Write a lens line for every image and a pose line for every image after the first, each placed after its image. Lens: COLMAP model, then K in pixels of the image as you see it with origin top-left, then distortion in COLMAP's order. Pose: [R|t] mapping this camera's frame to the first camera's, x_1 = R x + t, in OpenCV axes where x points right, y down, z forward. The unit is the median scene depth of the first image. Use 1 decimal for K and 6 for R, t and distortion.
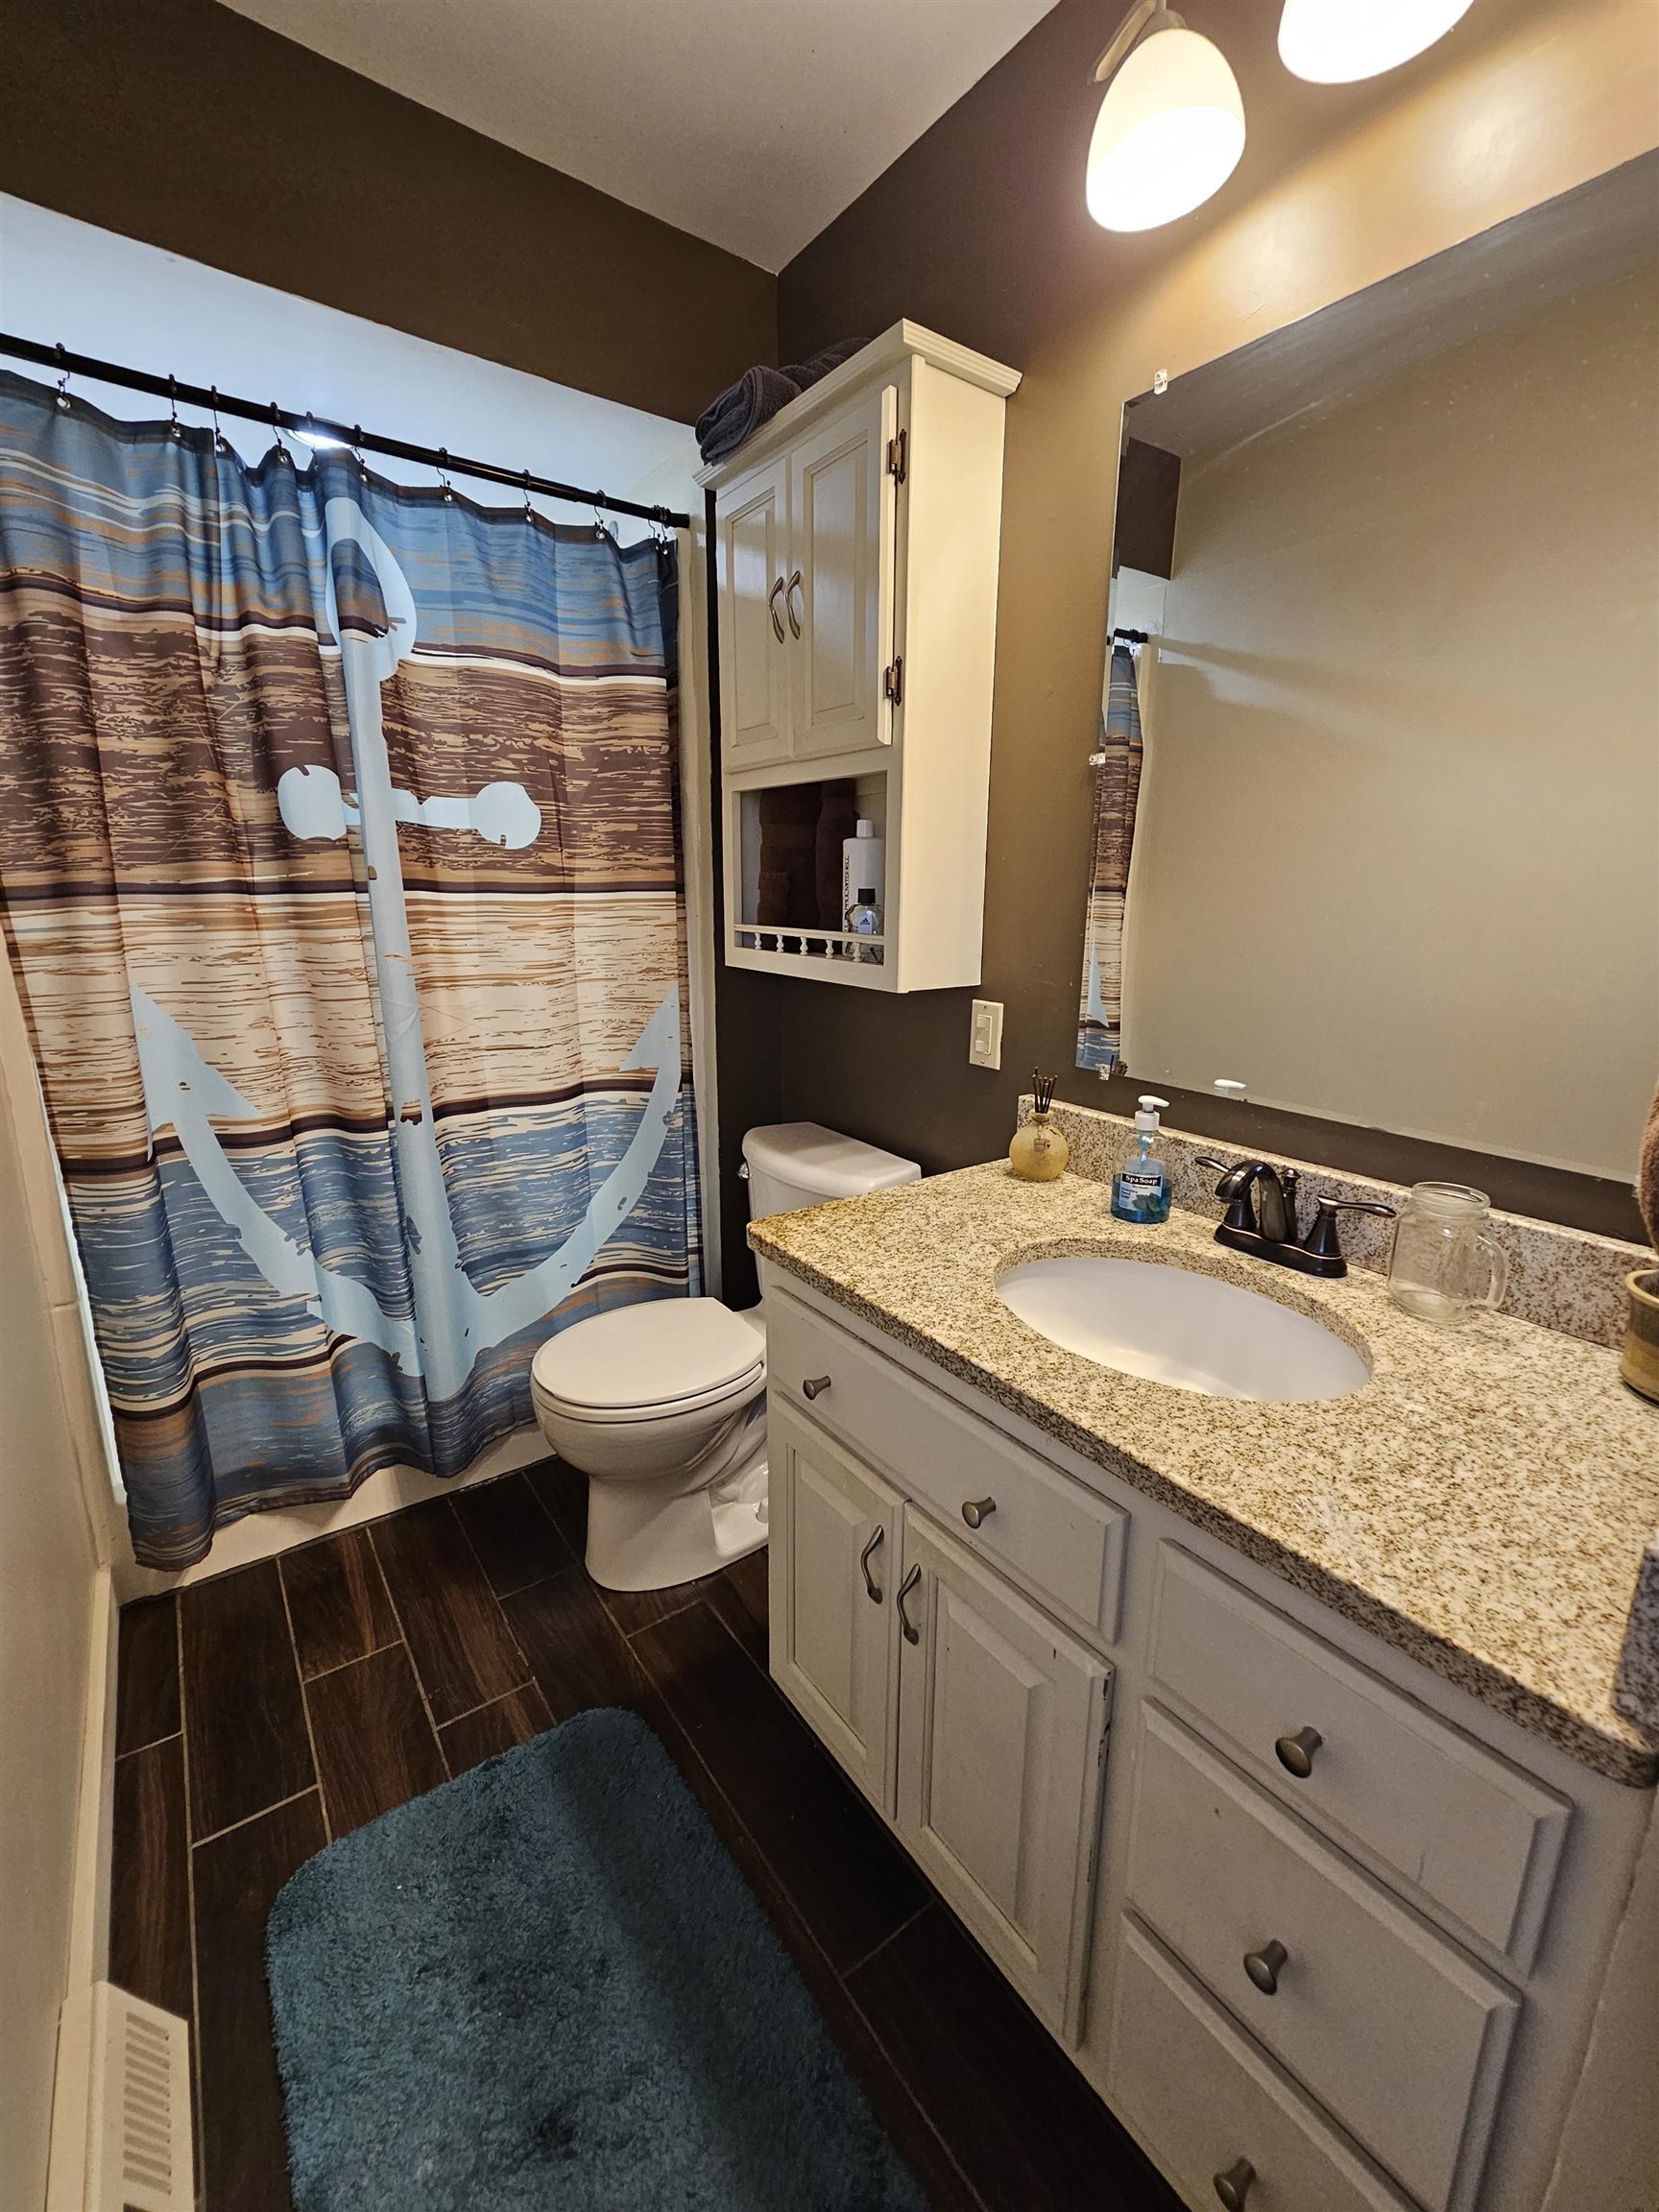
lens RADIAL K [[912.0, 0, 836.3], [0, 912.0, 1090.0], [0, 0, 1]] dist [-0.002571, 0.001161]
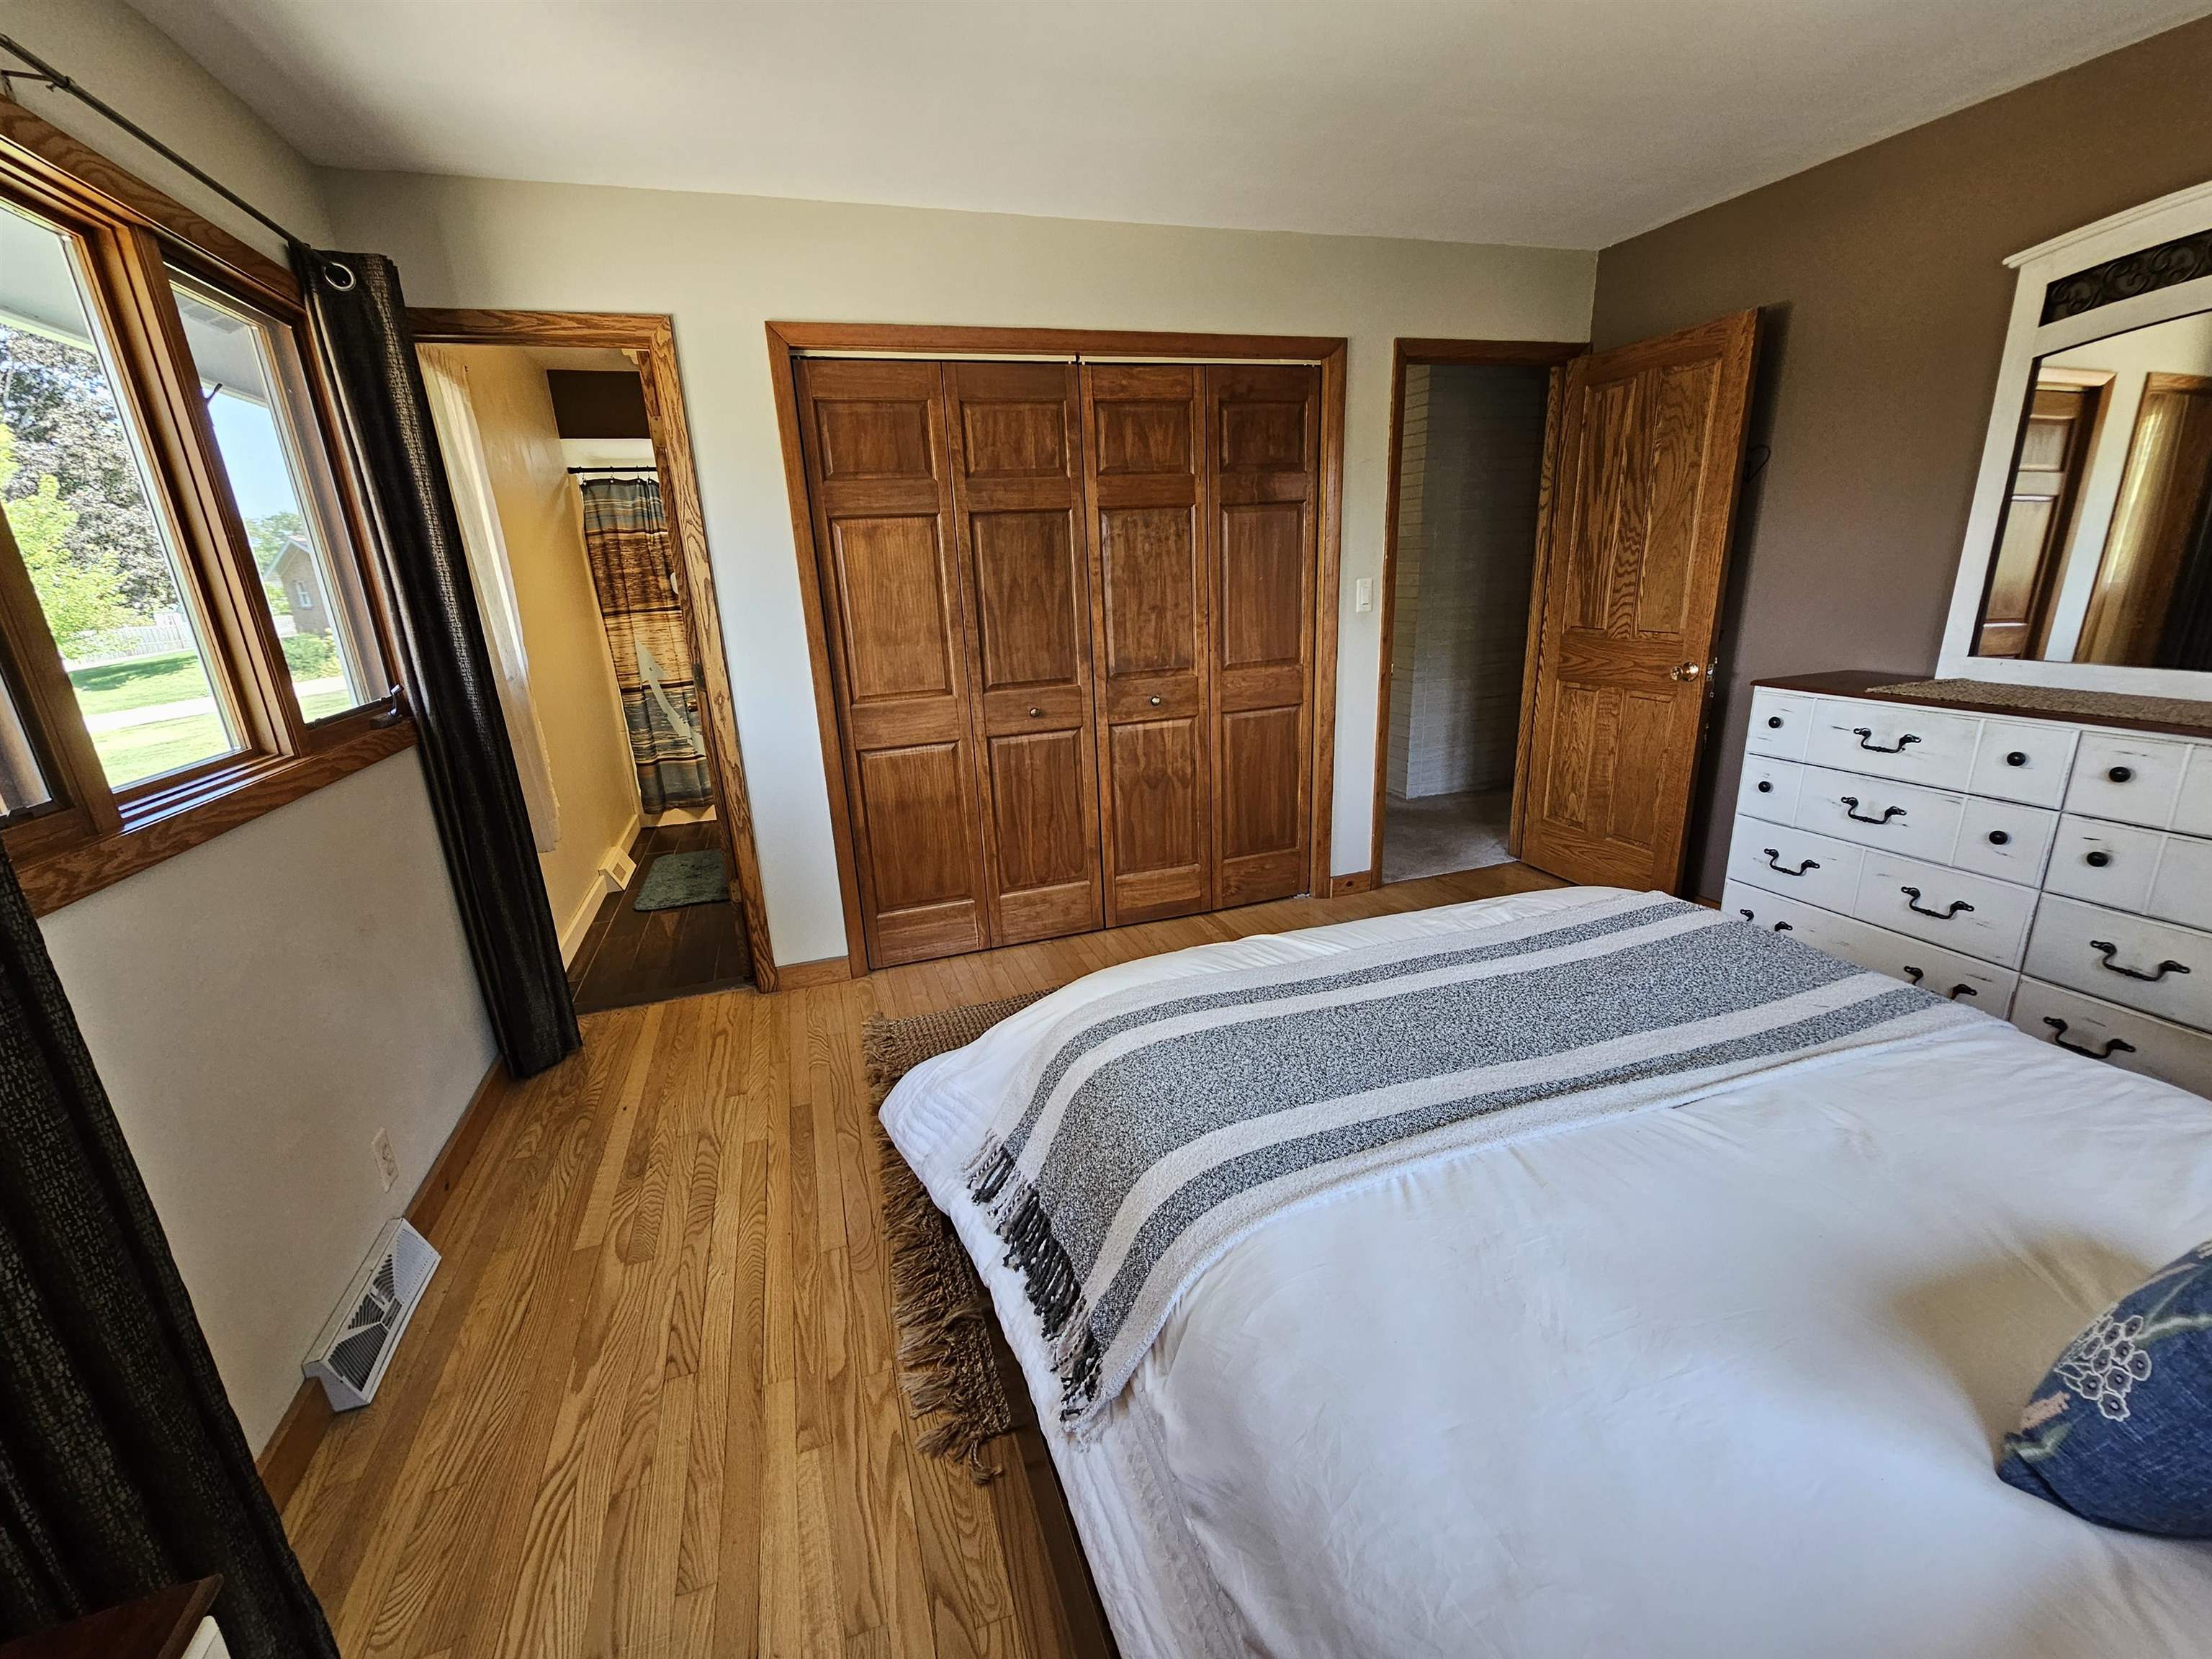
lens RADIAL K [[912.0, 0, 1091.1], [0, 912.0, 839.9], [0, 0, 1]] dist [-0.002571, 0.001161]
pose [[0.959582, 0.028684, -0.279963, 1.929273], [-0.006938, 0.996901, 0.078360, 0.371490], [0.281343, -0.073250, 0.956807, -1.934389]]
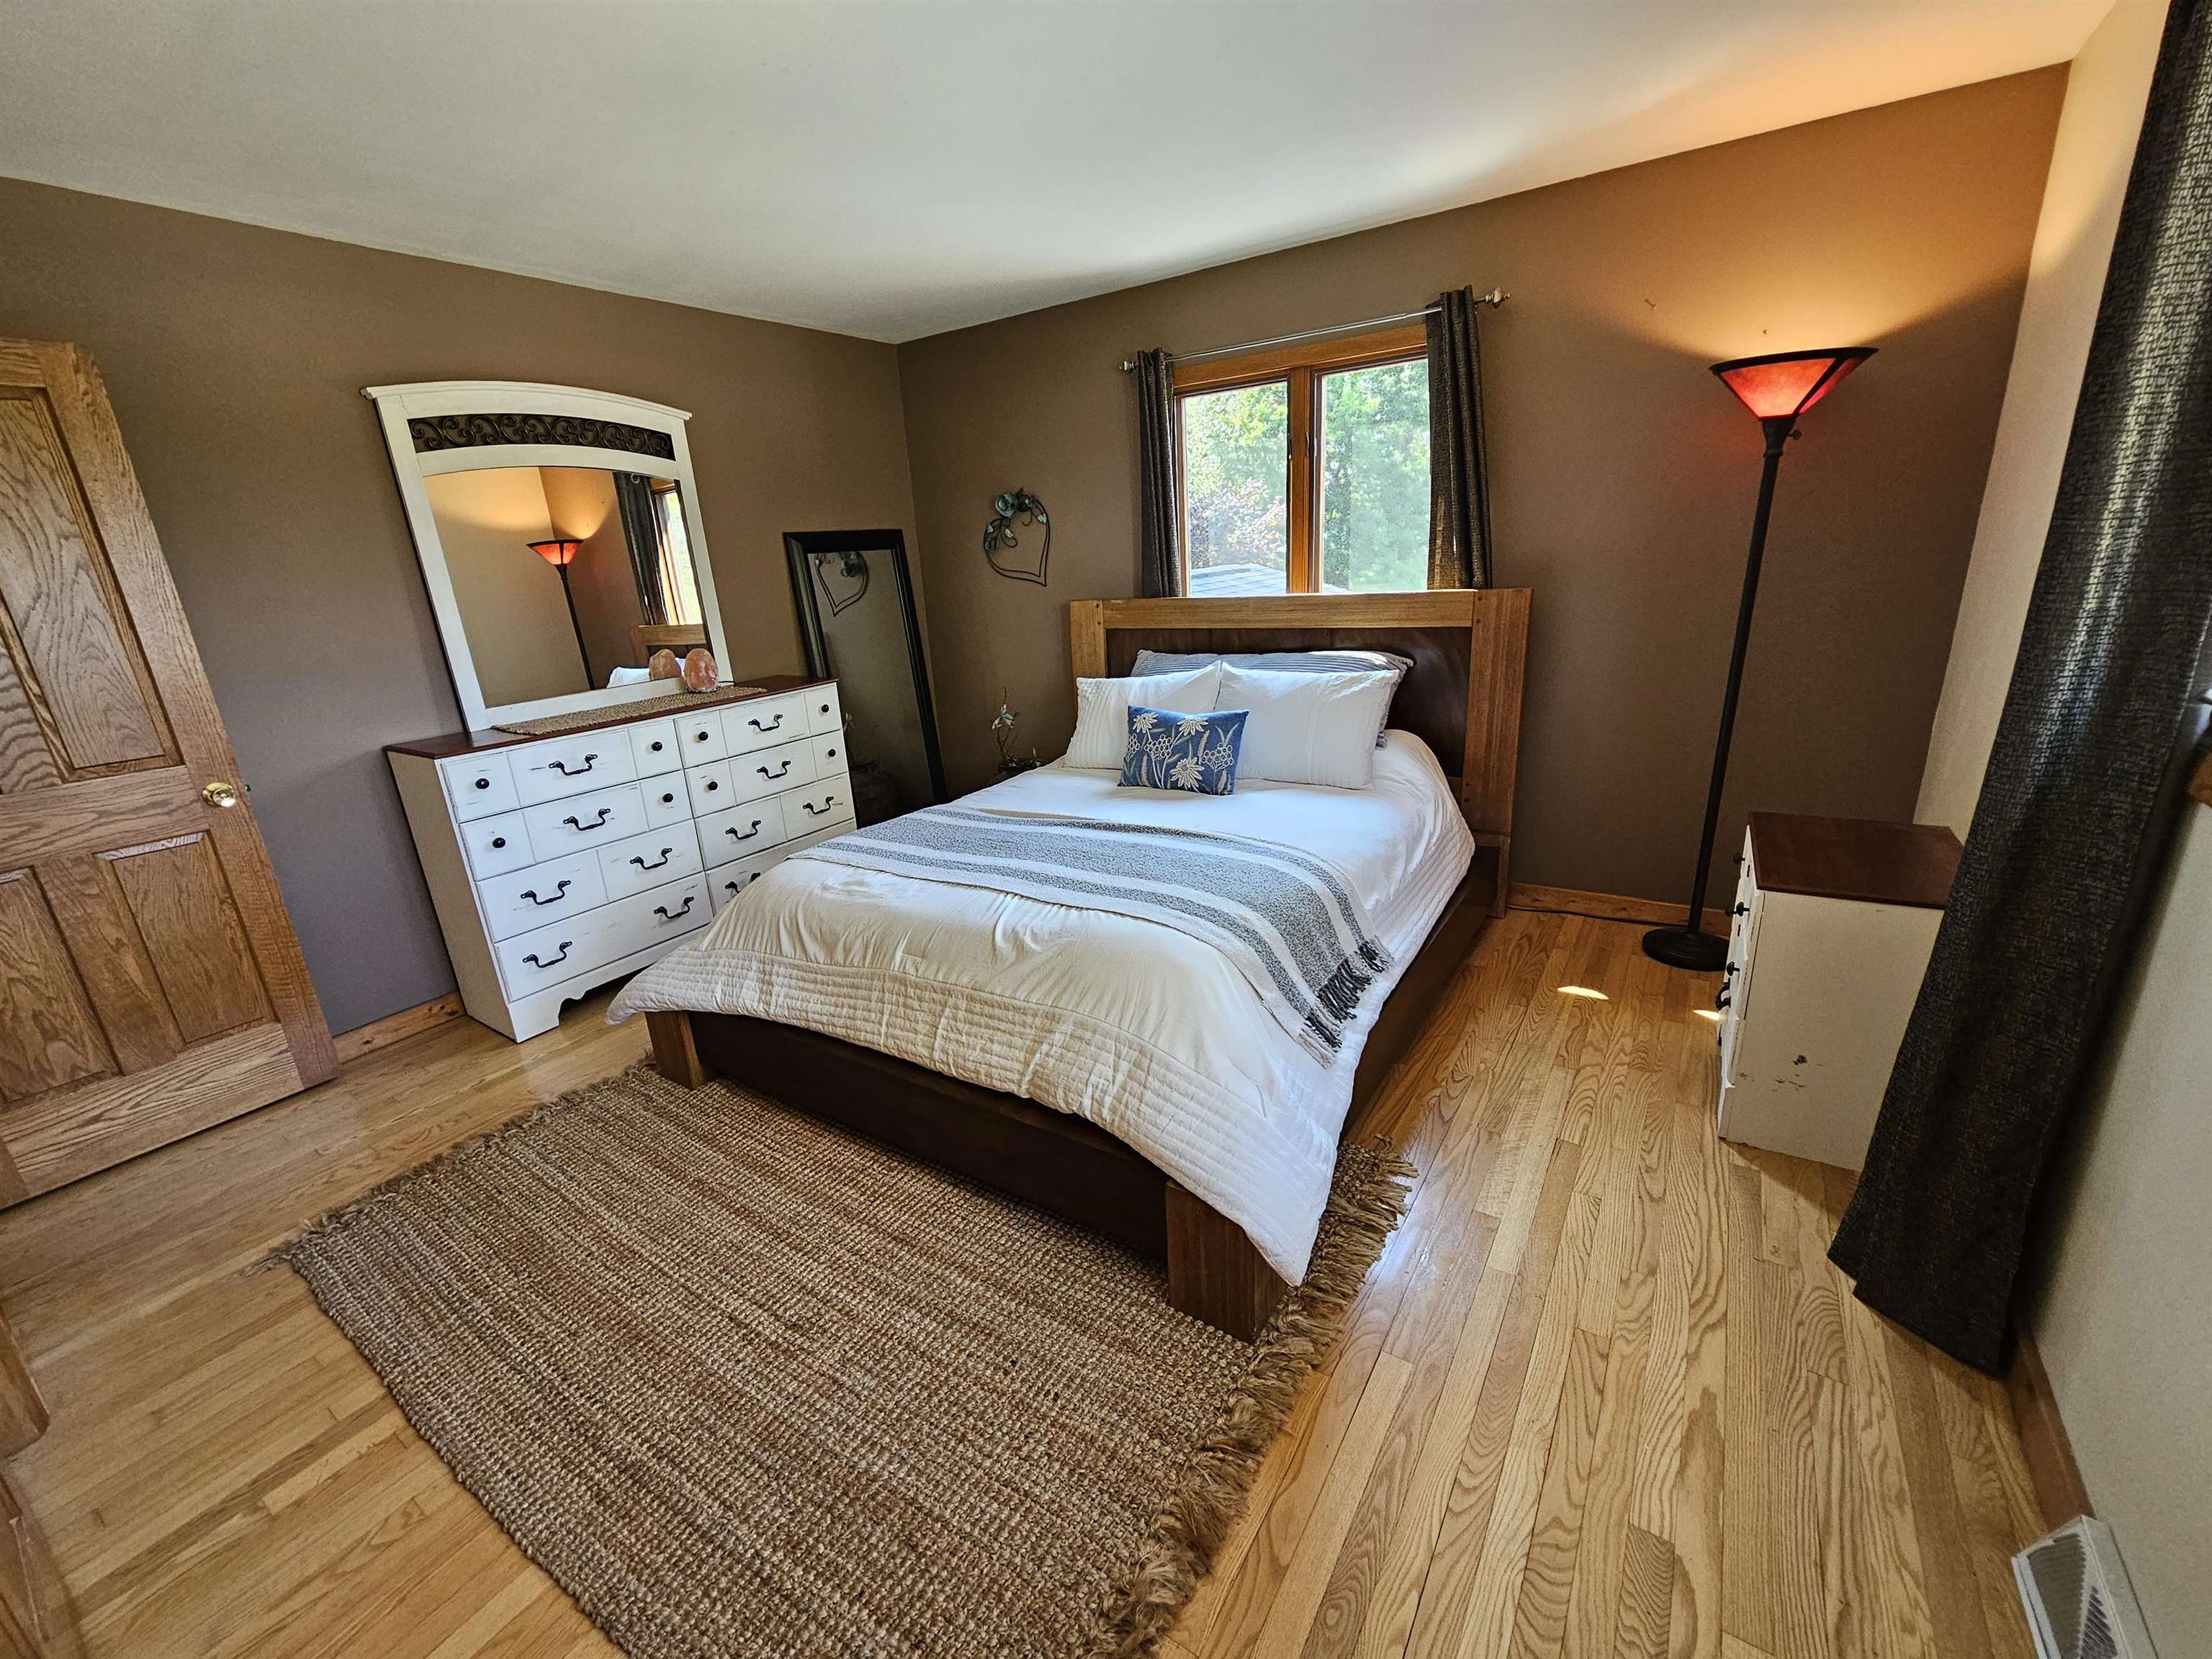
lens RADIAL K [[912.0, 0, 1099.7], [0, 912.0, 836.7], [0, 0, 1]] dist [-0.002571, 0.001161]
pose [[-0.372262, -0.266585, 0.889018, -2.352591], [0.263005, 0.888300, 0.376499, -0.776698], [-0.890084, 0.373972, -0.260567, 2.656929]]
